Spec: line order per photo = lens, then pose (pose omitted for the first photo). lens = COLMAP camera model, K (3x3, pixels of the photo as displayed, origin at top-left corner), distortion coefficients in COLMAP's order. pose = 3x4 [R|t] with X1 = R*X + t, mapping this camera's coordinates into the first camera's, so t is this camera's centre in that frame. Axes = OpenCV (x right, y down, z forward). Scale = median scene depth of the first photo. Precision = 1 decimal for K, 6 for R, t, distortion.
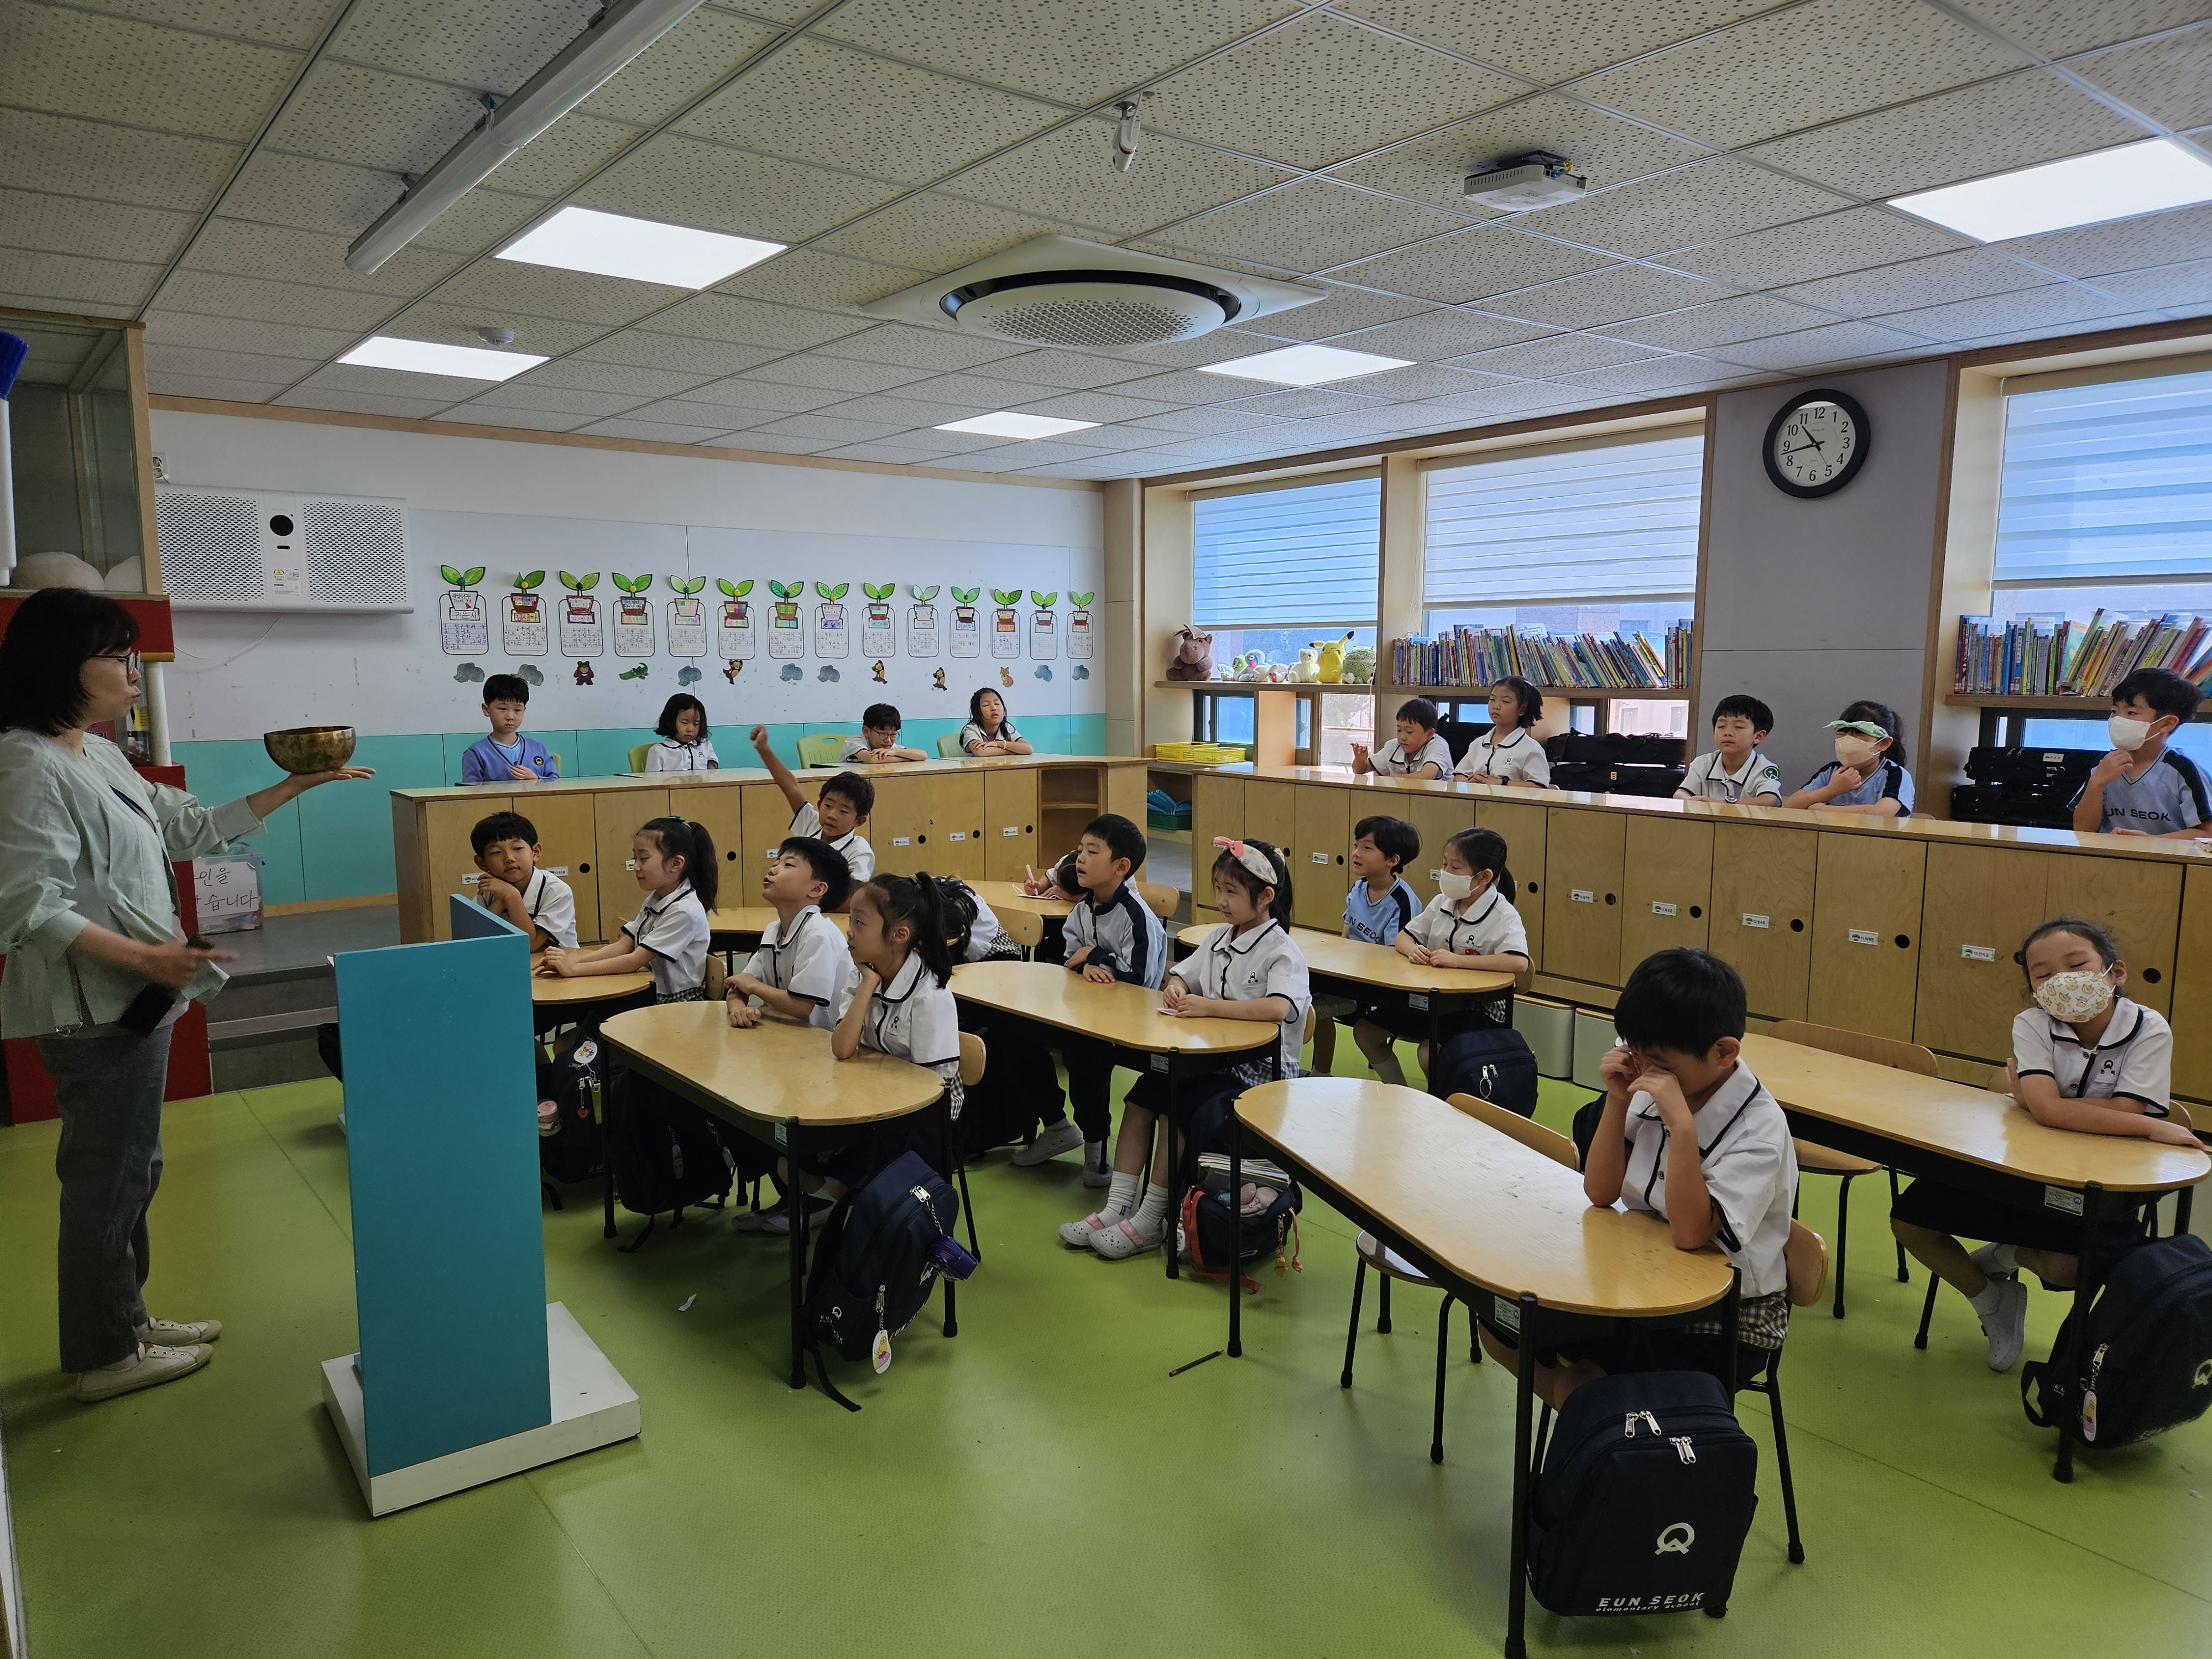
lens RADIAL K [[1487.0, 0, 1106.0], [0, 1487.0, 829.5], [0, 0, 1]] dist [0.106660, -0.097480]
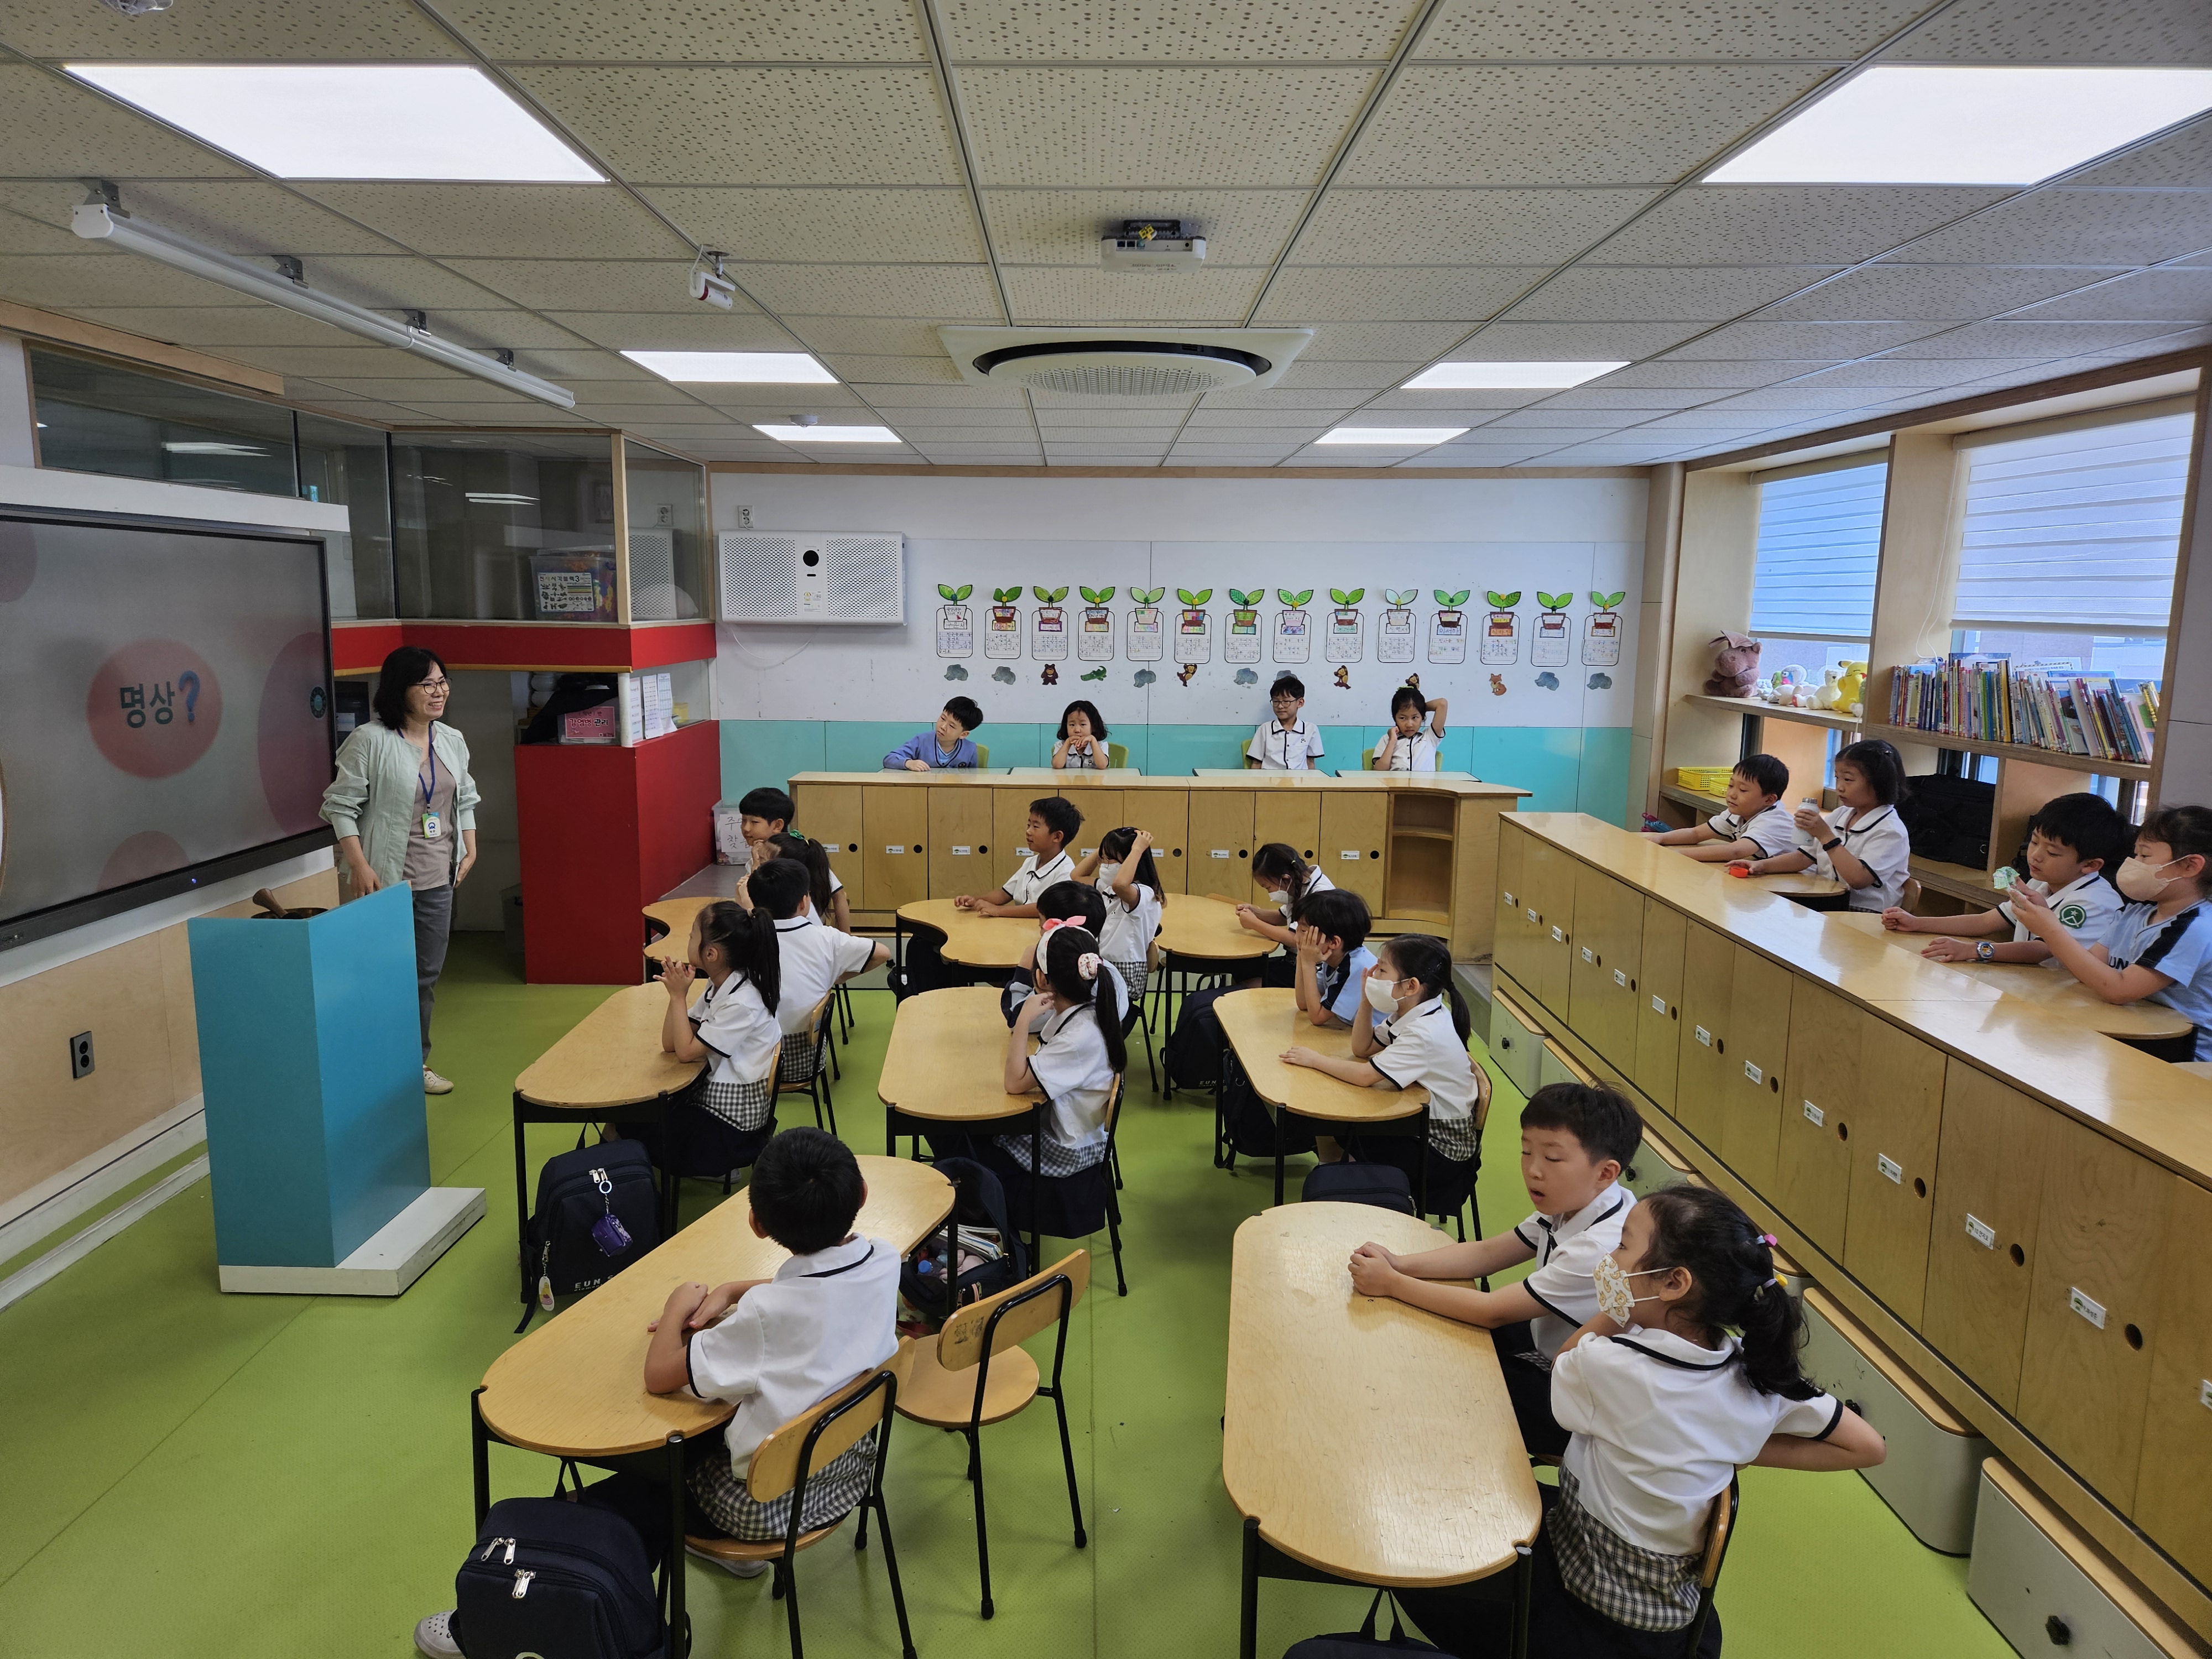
lens RADIAL K [[1487.0, 0, 1106.0], [0, 1487.0, 829.5], [0, 0, 1]] dist [0.106660, -0.097480]
pose [[0.782062, 0.109194, -0.613560, 0.383846], [-0.084531, 0.994018, 0.069158, -0.065362], [0.617441, -0.002221, 0.786614, 0.122738]]
